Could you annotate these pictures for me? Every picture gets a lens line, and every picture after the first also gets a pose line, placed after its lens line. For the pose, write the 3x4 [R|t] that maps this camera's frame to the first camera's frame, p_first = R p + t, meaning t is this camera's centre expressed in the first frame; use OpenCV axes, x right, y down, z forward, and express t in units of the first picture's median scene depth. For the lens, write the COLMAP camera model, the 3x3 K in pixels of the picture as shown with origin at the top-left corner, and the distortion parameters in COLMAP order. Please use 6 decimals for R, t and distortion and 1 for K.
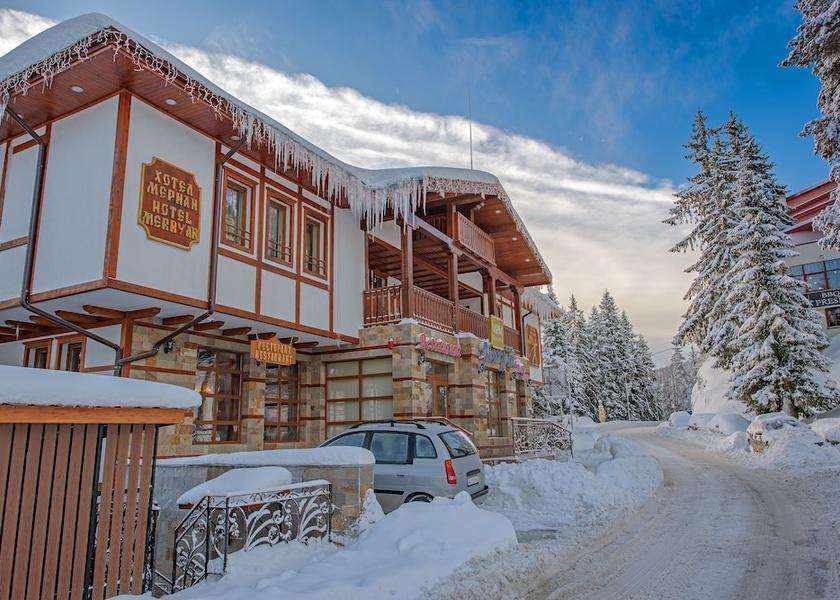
lens RADIAL K [[623.5, 0, 420.0], [0, 623.5, 300.0], [0, 0, 1]] dist [0.007775, 0.006803]
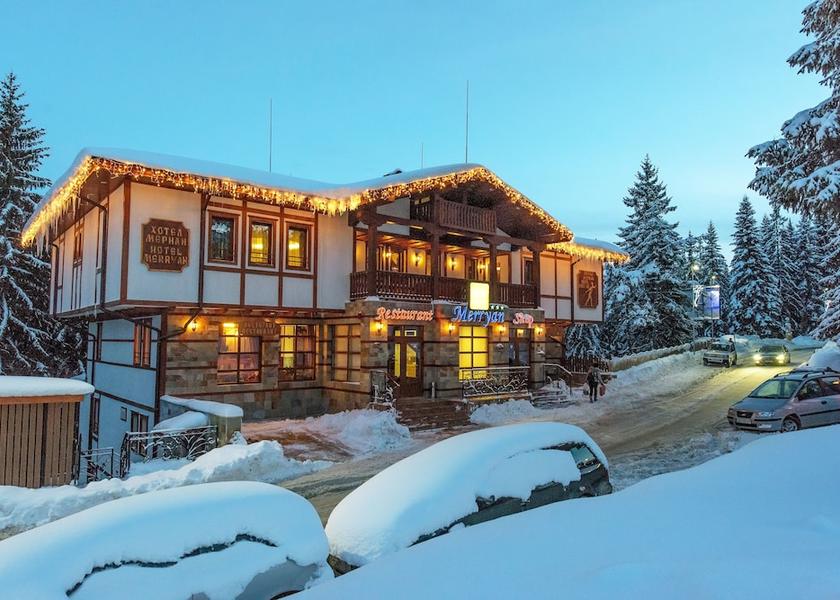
lens RADIAL K [[581.2, 0, 420.0], [0, 581.2, 300.0], [0, 0, 1]] dist [0.030988, -0.000618]
pose [[0.925445, -0.000917, -0.378881, 0.655150], [0.059804, 0.987815, 0.143687, -0.161529], [0.374132, -0.155633, 0.914223, -0.127141]]
